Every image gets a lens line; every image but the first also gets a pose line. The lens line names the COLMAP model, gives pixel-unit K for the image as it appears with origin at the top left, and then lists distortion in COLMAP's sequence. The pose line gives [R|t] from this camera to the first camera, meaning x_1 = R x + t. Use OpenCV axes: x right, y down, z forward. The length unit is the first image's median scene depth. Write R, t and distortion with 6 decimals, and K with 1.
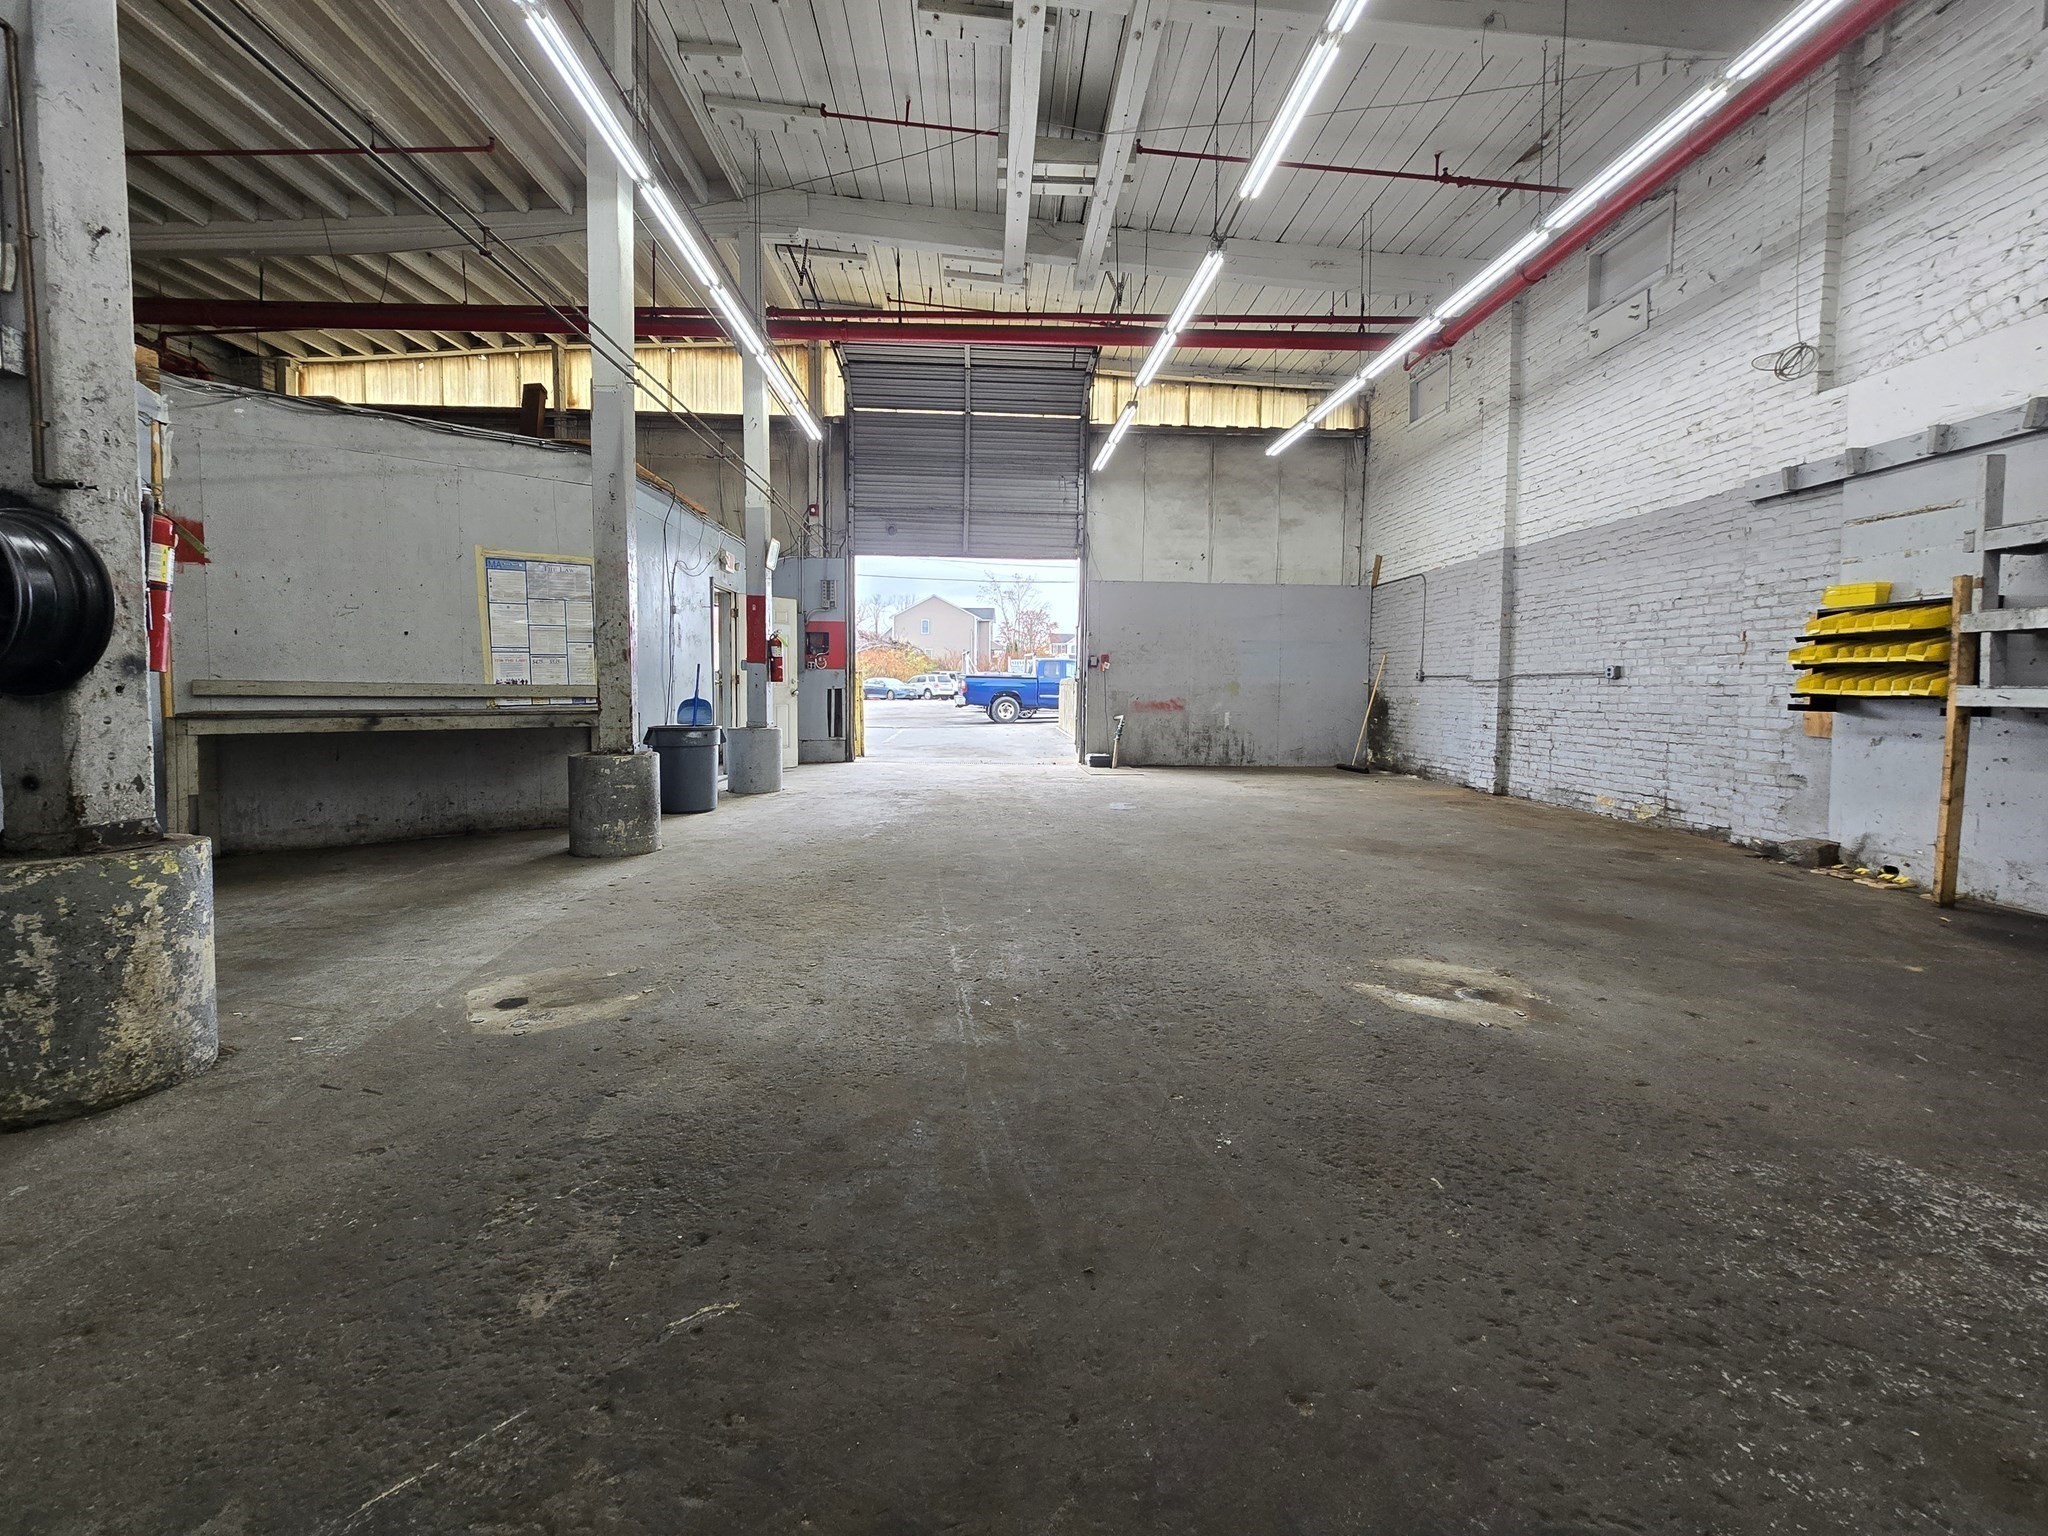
lens RADIAL K [[836.1, 0, 1025.1], [0, 836.1, 750.1], [0, 0, 1]] dist [-0.002535, 0.000988]
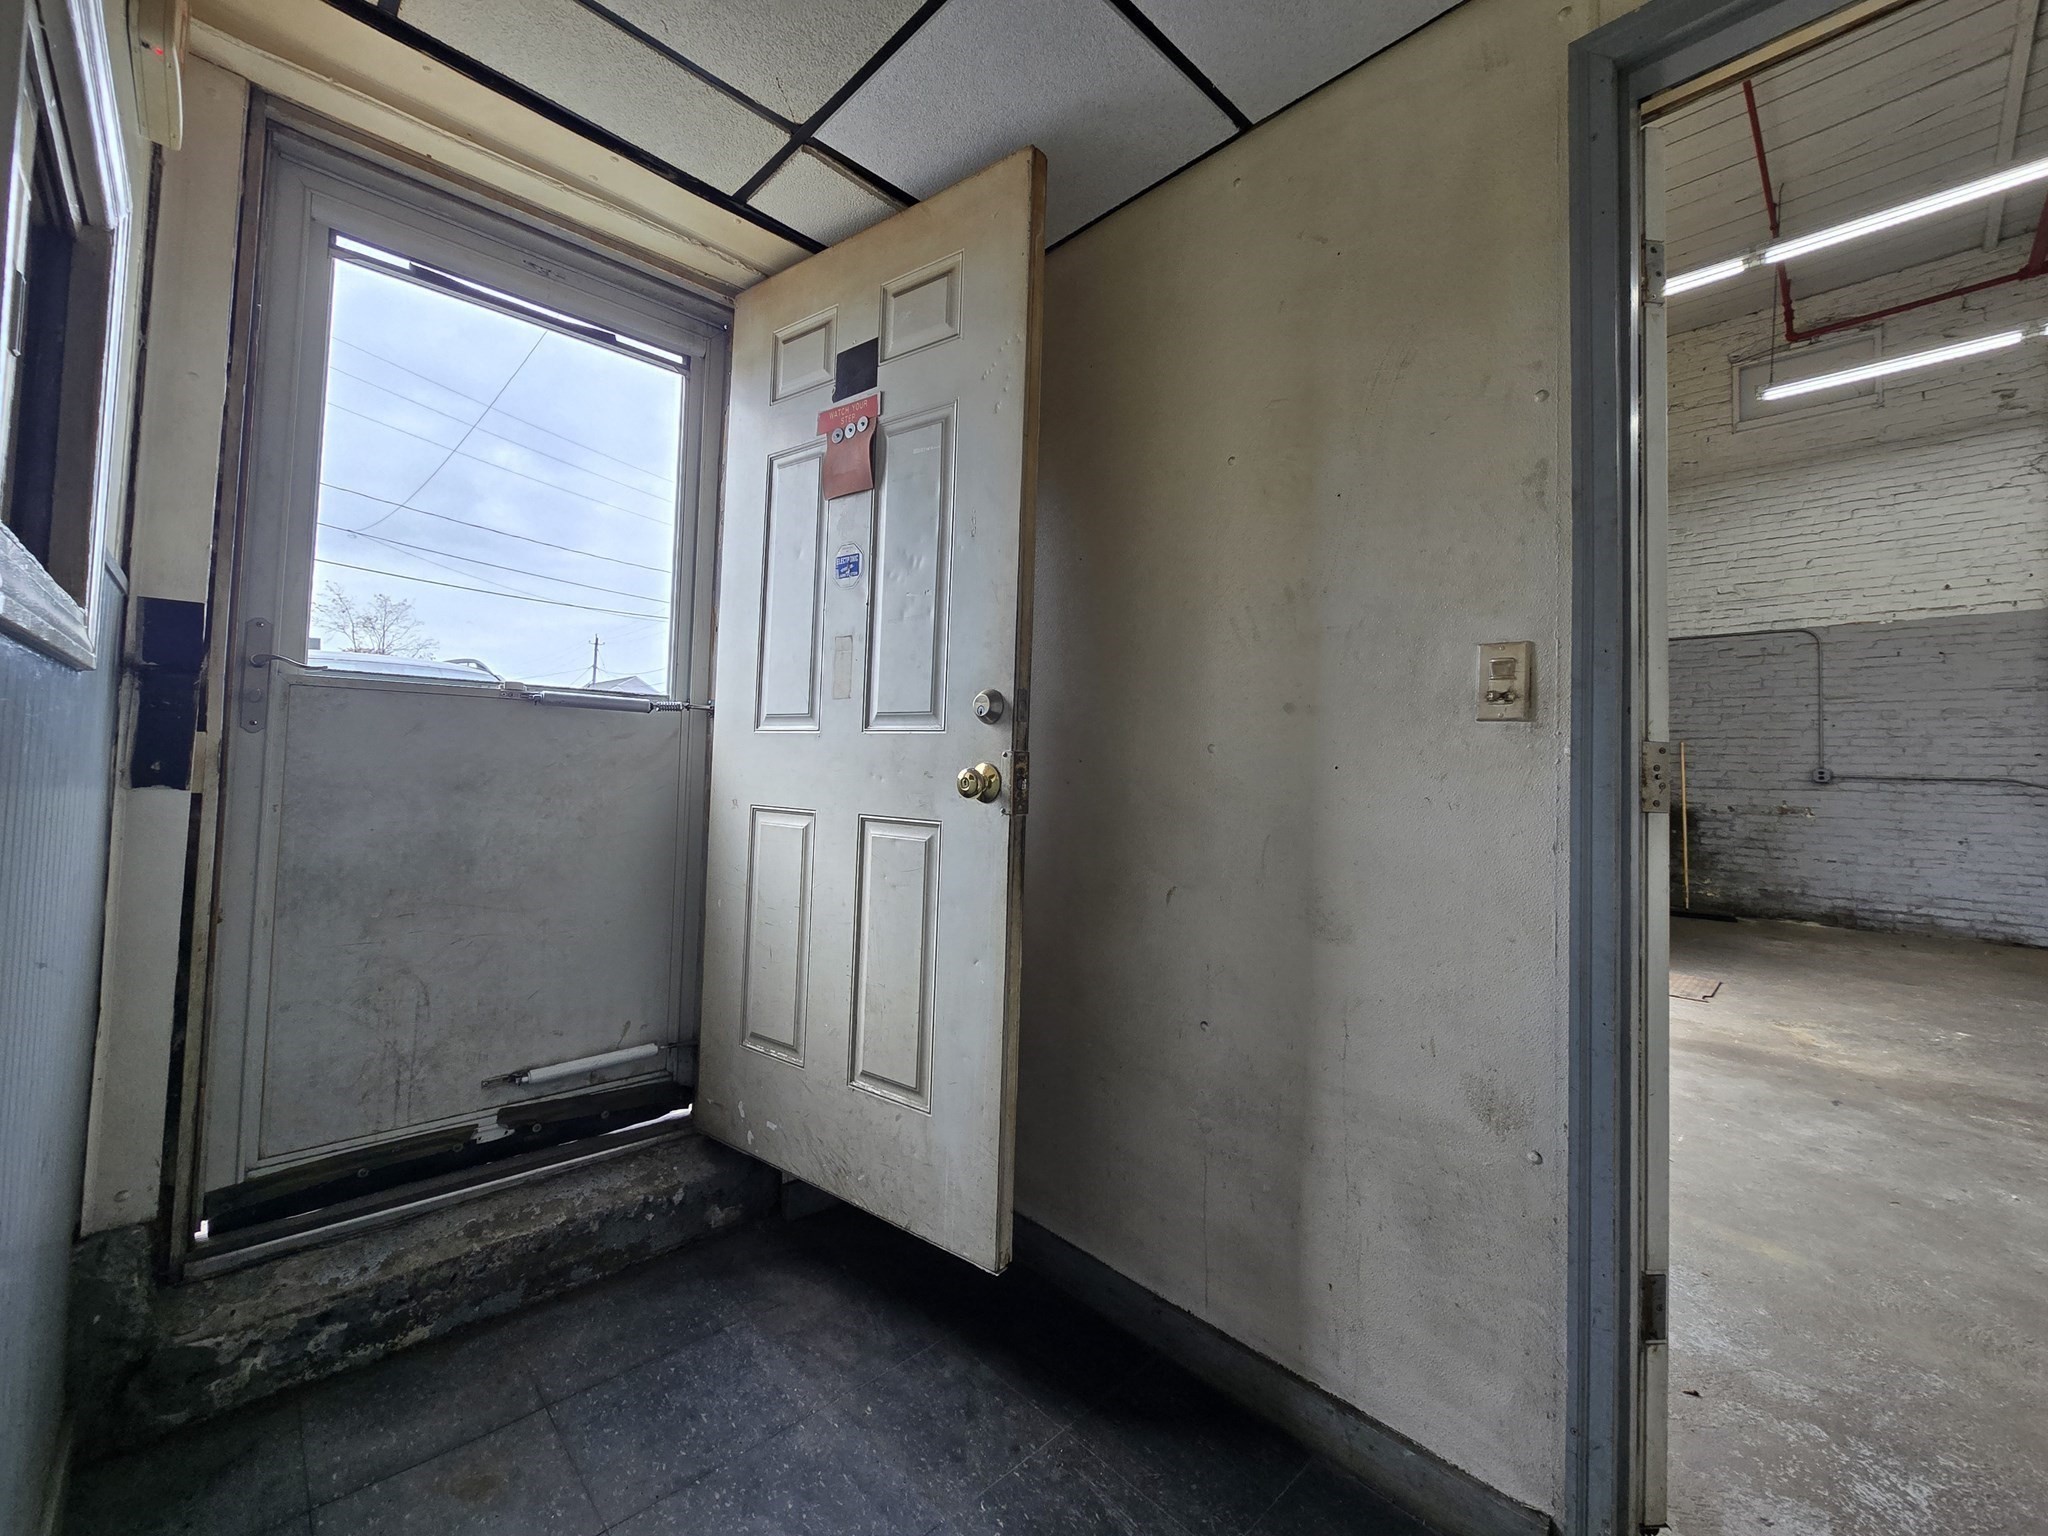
lens RADIAL K [[836.1, 0, 1025.1], [0, 836.1, 738.2], [0, 0, 1]] dist [-0.002535, 0.000988]
pose [[0.752913, 0.031456, 0.657368, -0.704064], [0.033950, 0.995671, -0.086529, -0.123170], [-0.657244, 0.087466, 0.748585, 1.365422]]
